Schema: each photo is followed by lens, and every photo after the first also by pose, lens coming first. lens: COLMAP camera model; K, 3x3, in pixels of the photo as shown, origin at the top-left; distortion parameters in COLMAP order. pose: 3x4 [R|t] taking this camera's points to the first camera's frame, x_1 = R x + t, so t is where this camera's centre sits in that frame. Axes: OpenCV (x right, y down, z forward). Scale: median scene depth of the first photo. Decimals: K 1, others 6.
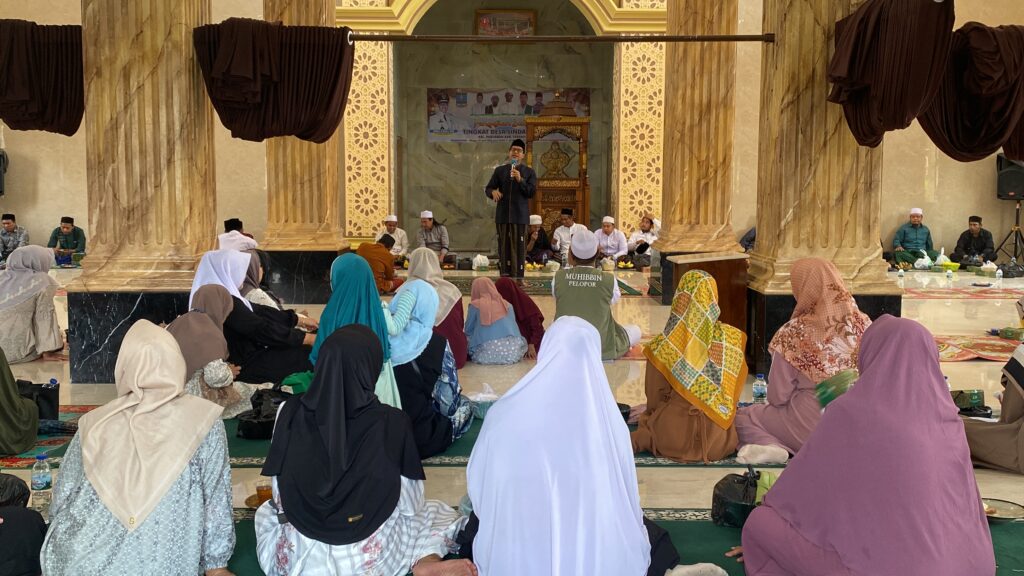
lens RADIAL K [[1061.6, 0, 512.0], [0, 1061.6, 288.0], [0, 0, 1]] dist [0.115406, 0.002908]
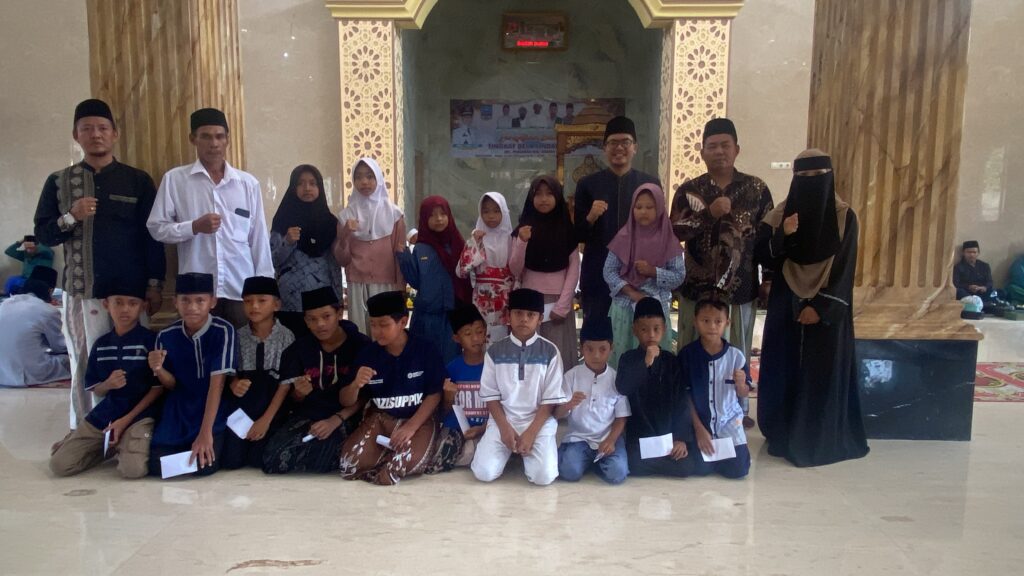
lens RADIAL K [[734.2, 0, 512.0], [0, 734.2, 288.0], [0, 0, 1]] dist [0.056214, -0.001788]
pose [[0.999321, 0.005826, -0.036377, -0.000859], [-0.004941, 0.999691, 0.024377, -0.045045], [0.036508, -0.024181, 0.999041, 0.416908]]
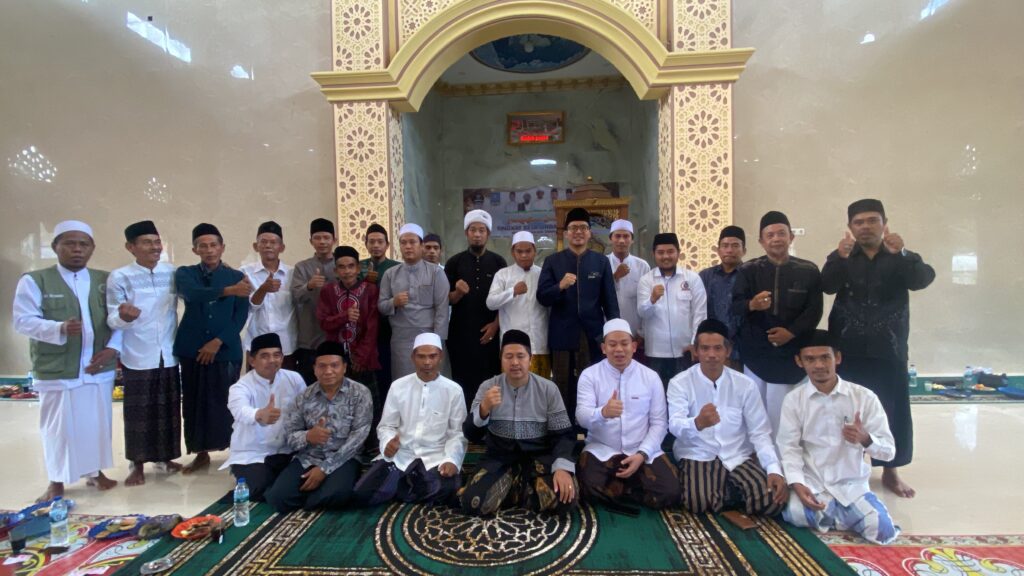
lens RADIAL K [[477.3, 0, 512.0], [0, 477.3, 288.0], [0, 0, 1]] dist [0.001987, 0.000091]
pose [[0.995378, -0.020894, -0.093737, 0.013594], [0.014063, 0.997236, -0.072952, -0.064057], [0.095002, 0.071296, 0.992921, 0.640203]]
